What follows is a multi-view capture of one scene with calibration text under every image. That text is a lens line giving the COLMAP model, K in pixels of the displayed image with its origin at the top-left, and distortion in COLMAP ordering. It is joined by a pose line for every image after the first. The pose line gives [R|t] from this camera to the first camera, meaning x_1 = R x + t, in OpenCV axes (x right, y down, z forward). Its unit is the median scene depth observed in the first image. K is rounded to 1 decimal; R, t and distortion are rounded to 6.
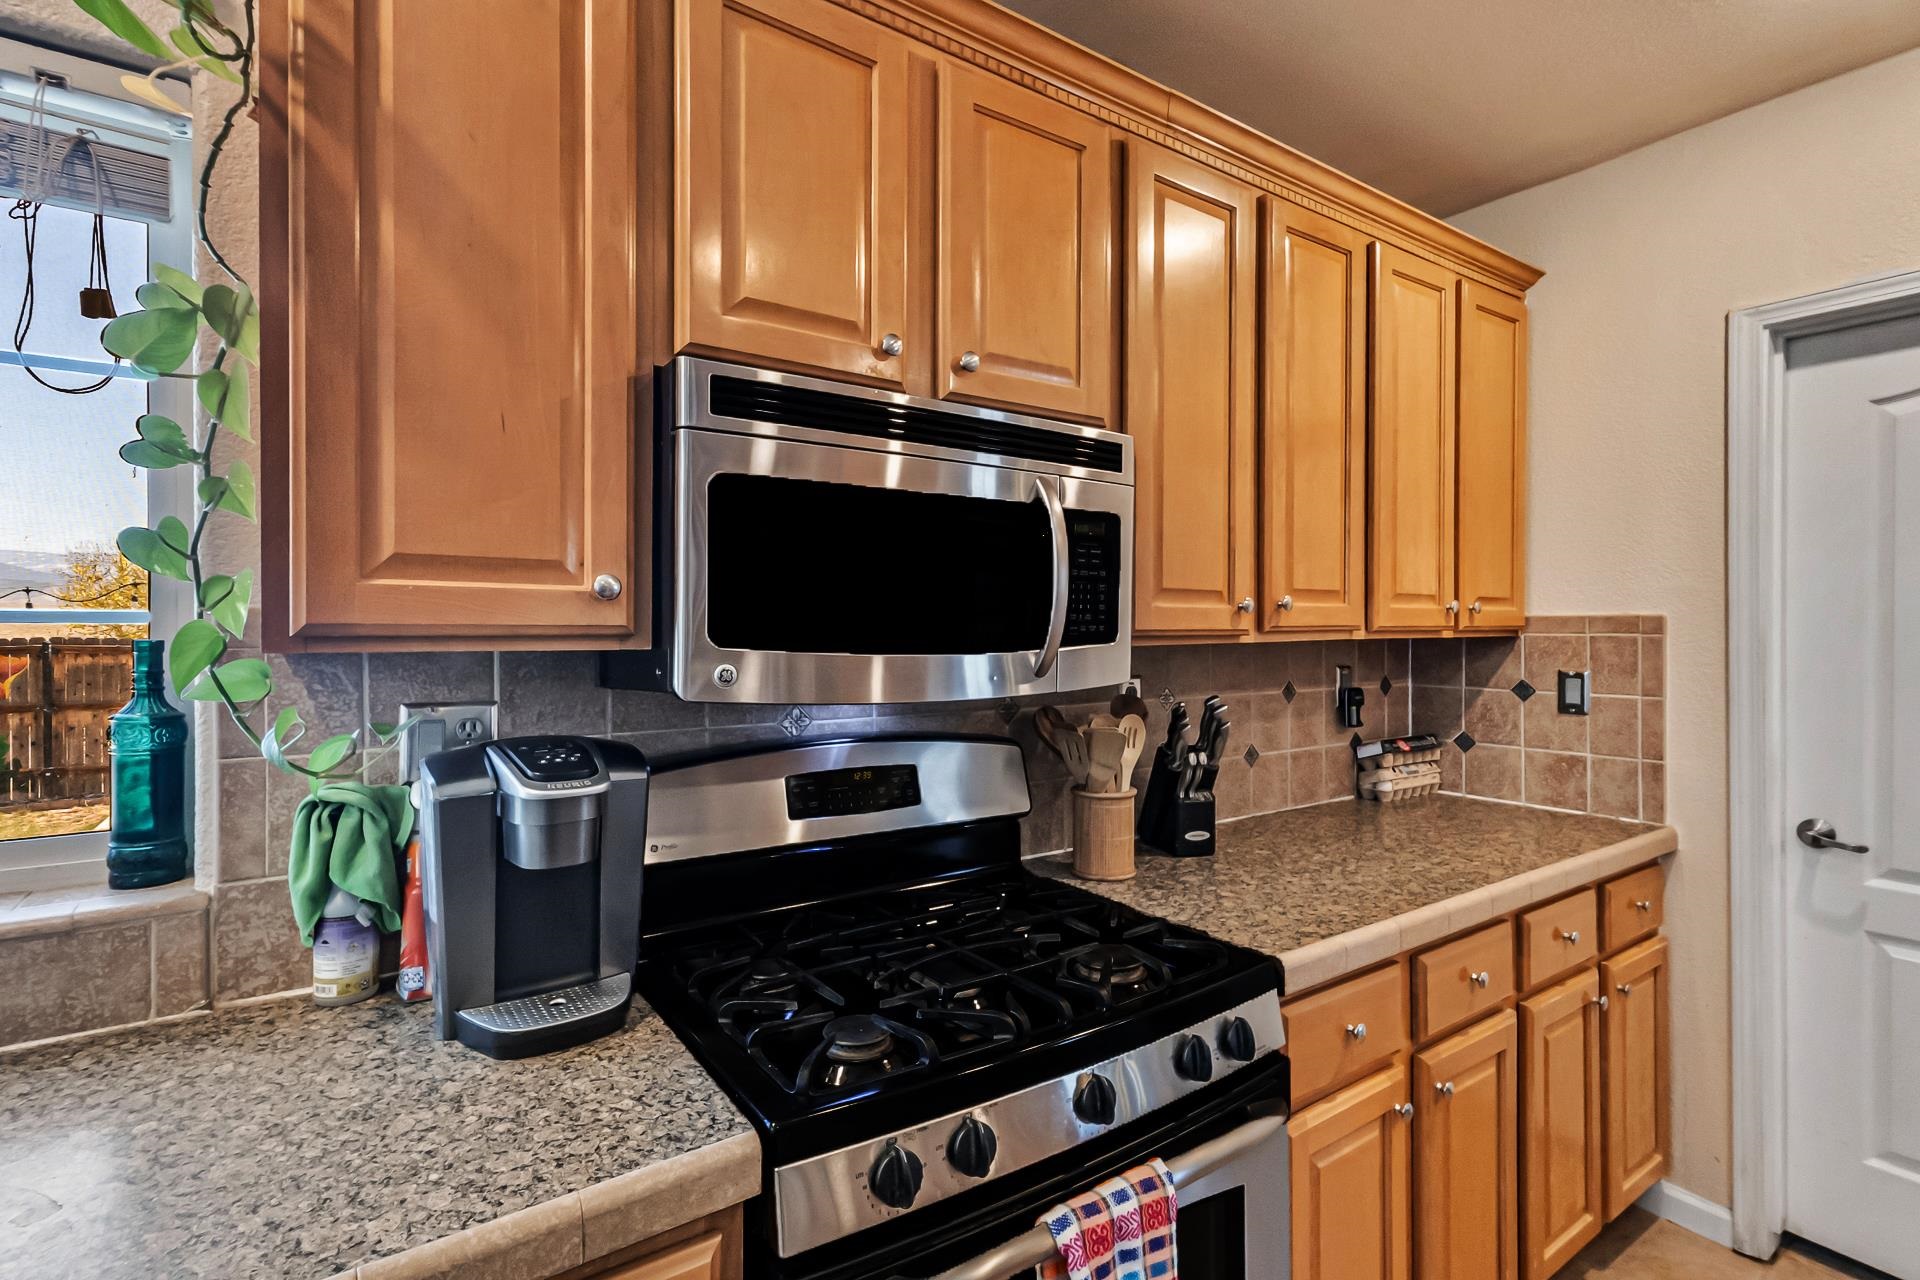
lens RADIAL K [[904.9, 0, 971.8], [0, 904.9, 629.5], [0, 0, 1]] dist [0.014697, 0.000093]
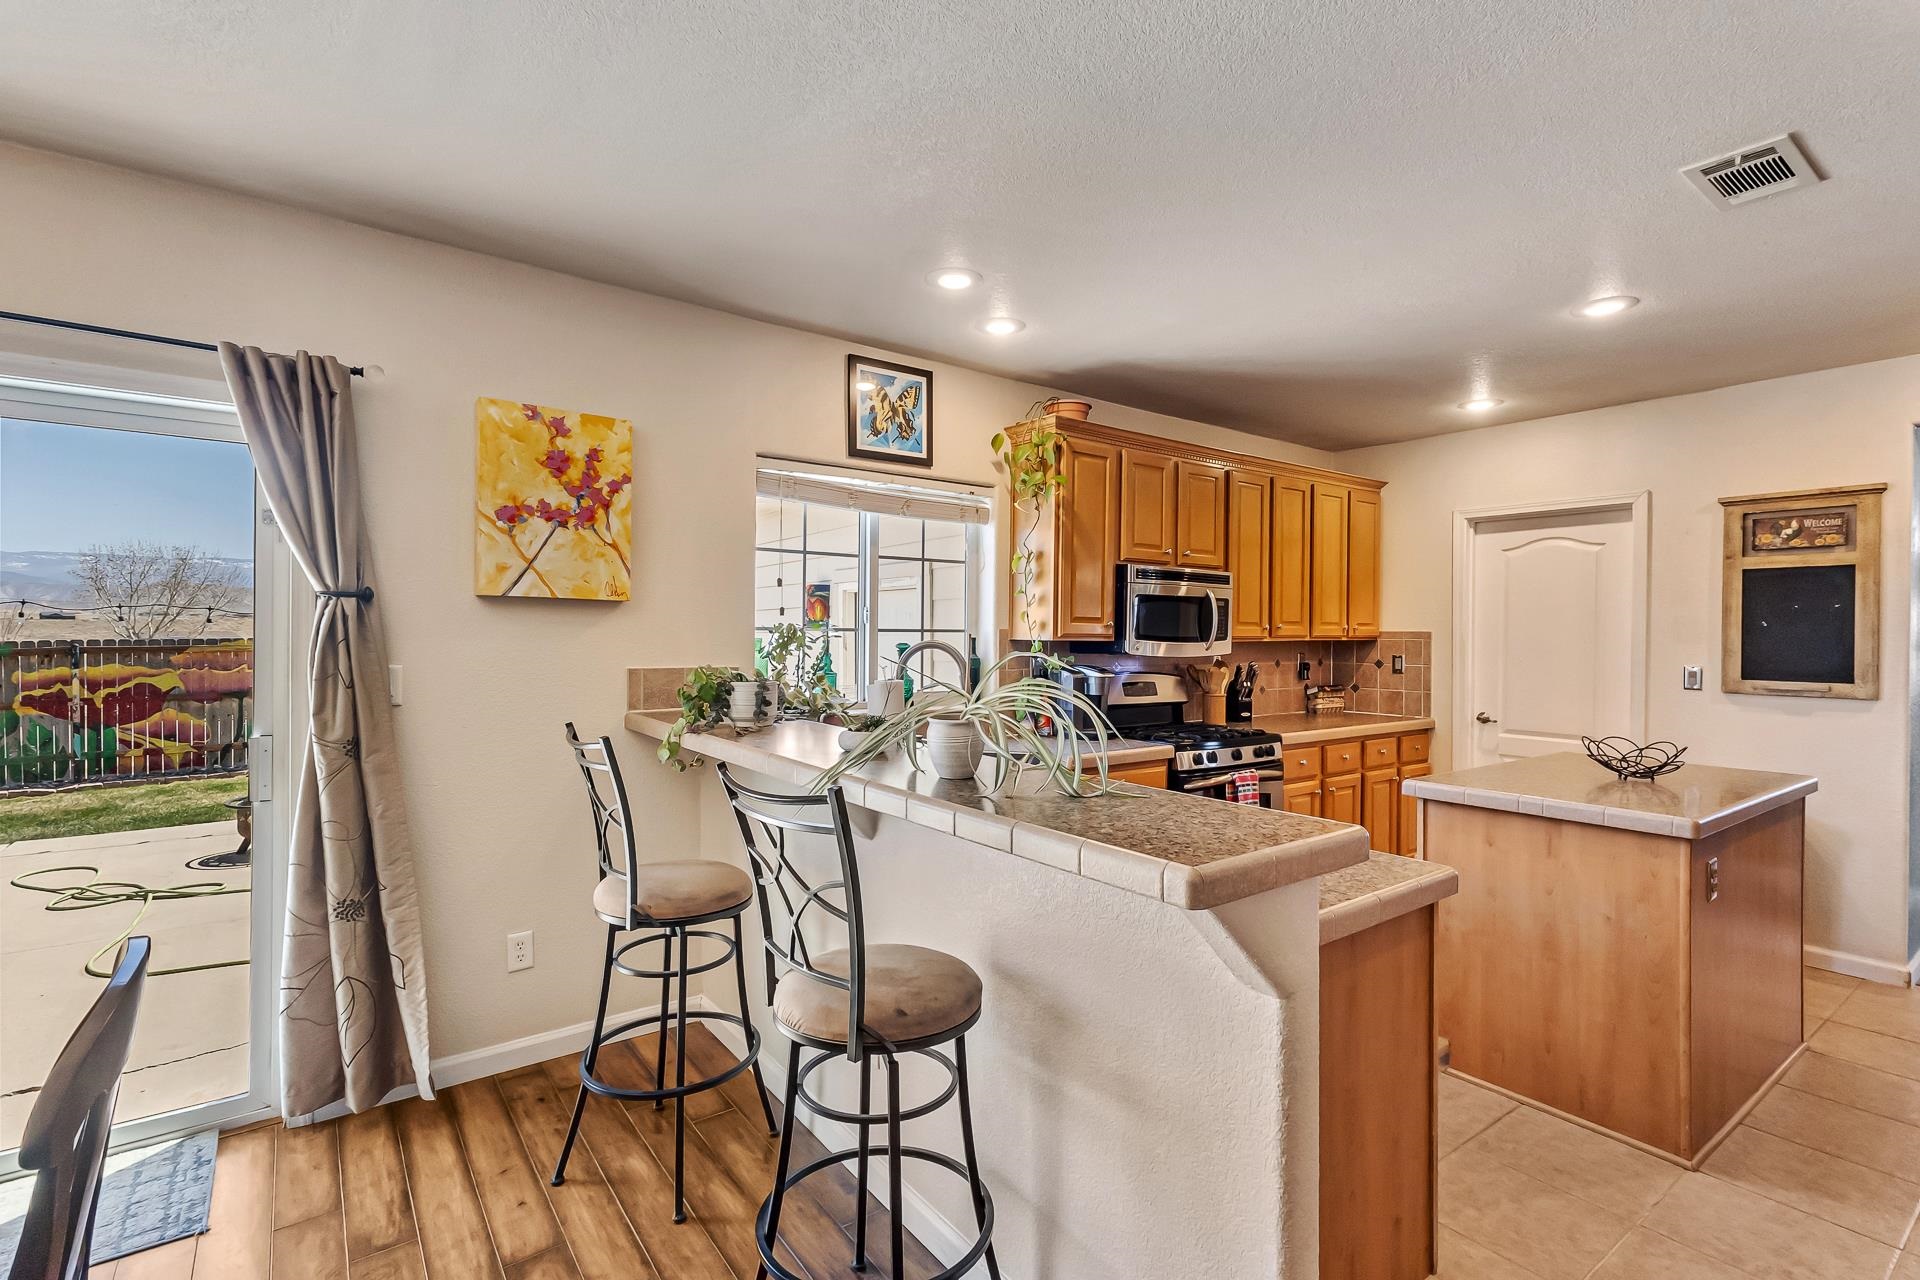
lens RADIAL K [[896.5, 0, 967.9], [0, 896.5, 637.7], [0, 0, 1]] dist [0.016059, -0.000283]
pose [[0.999508, 0.006864, 0.030613, -0.731402], [-0.006947, 0.999973, 0.002595, 0.003995], [-0.030595, -0.002806, 0.999528, -1.813213]]
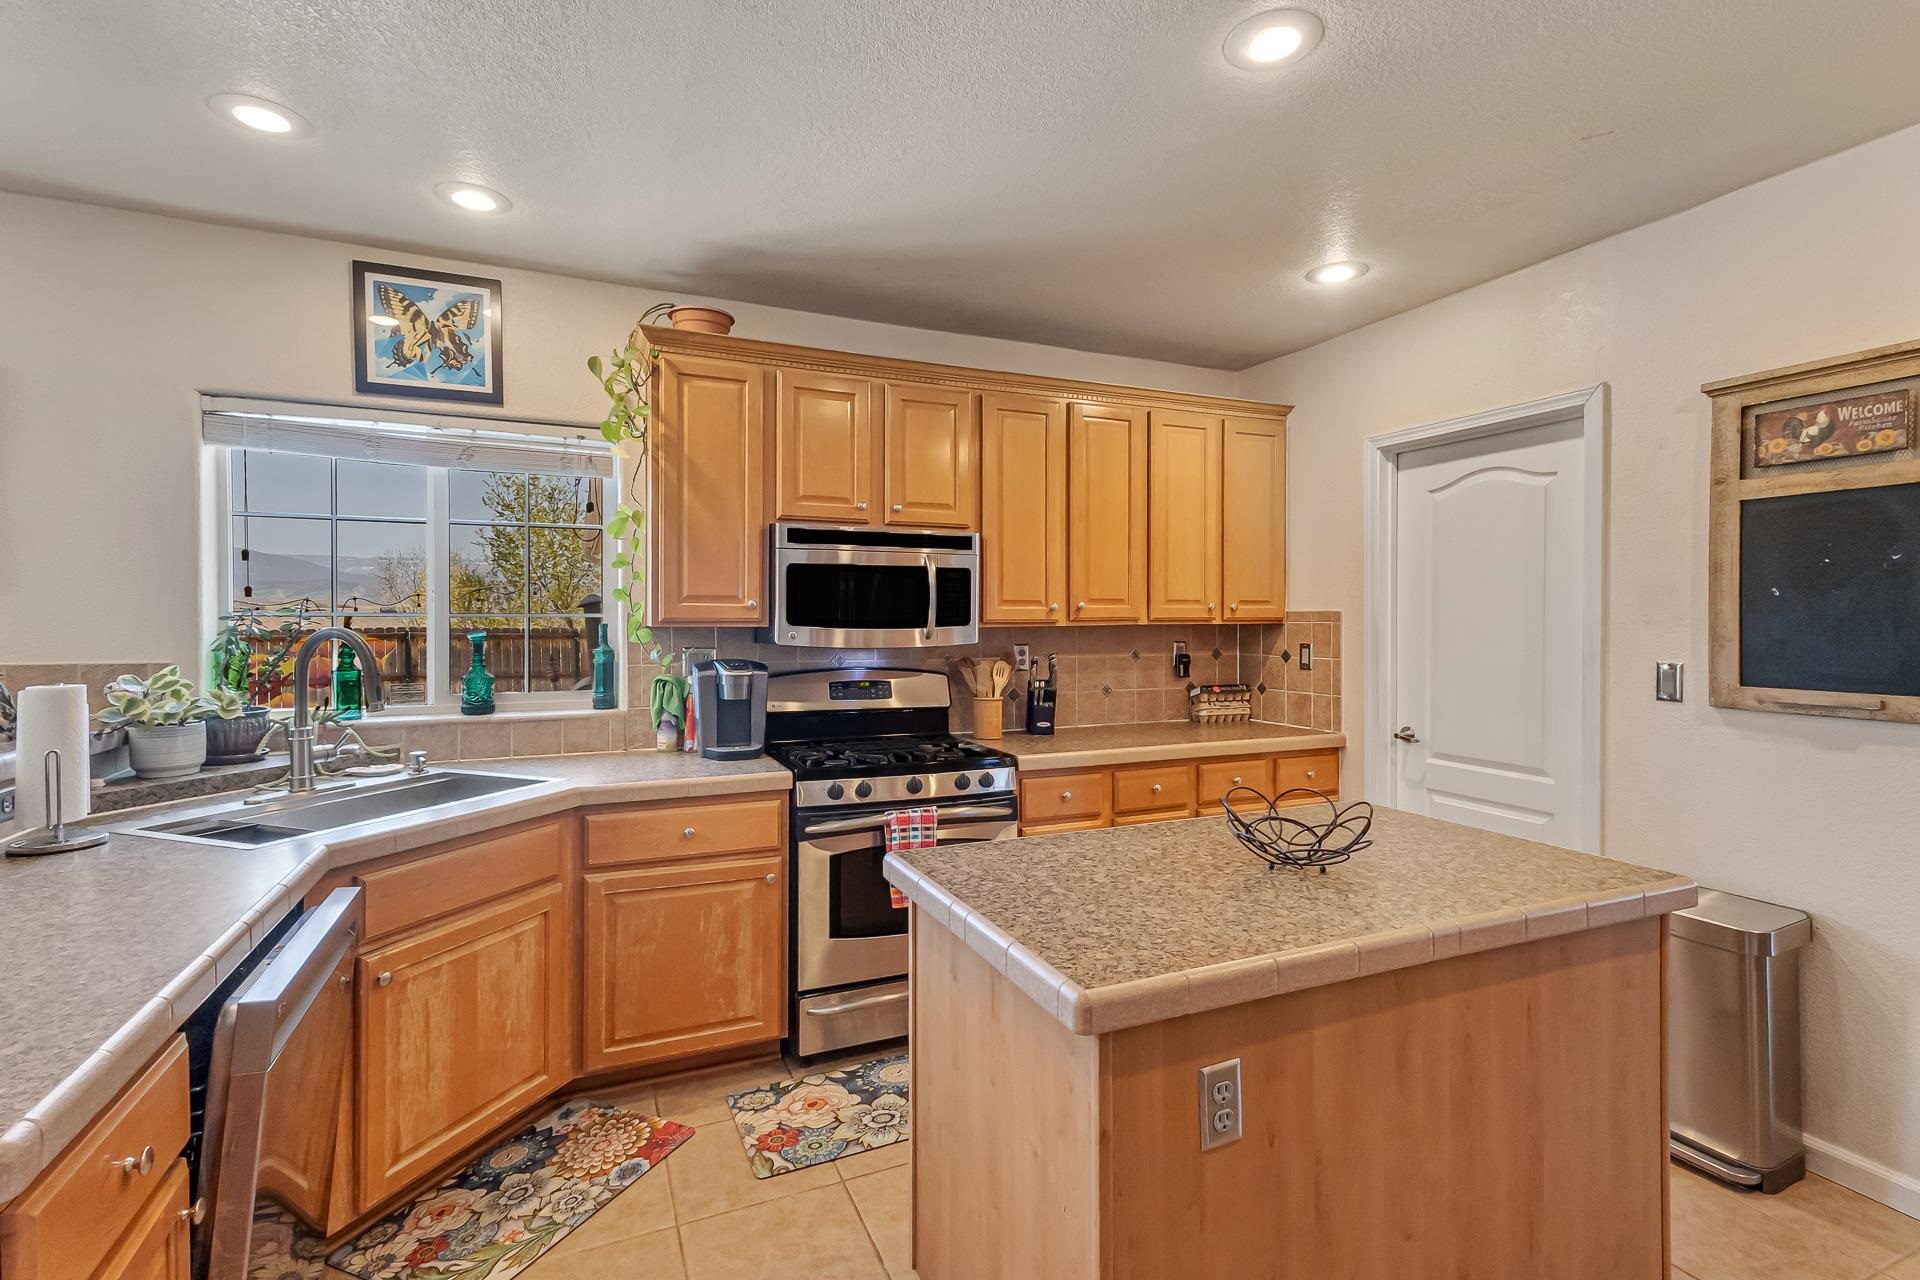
lens RADIAL K [[904.9, 0, 971.8], [0, 904.9, 629.5], [0, 0, 1]] dist [0.014697, 0.000093]
pose [[0.981502, 0.001439, -0.191446, 0.537384], [0.000250, 0.999961, 0.008803, 0.005074], [0.191451, -0.008688, 0.981464, -1.090683]]
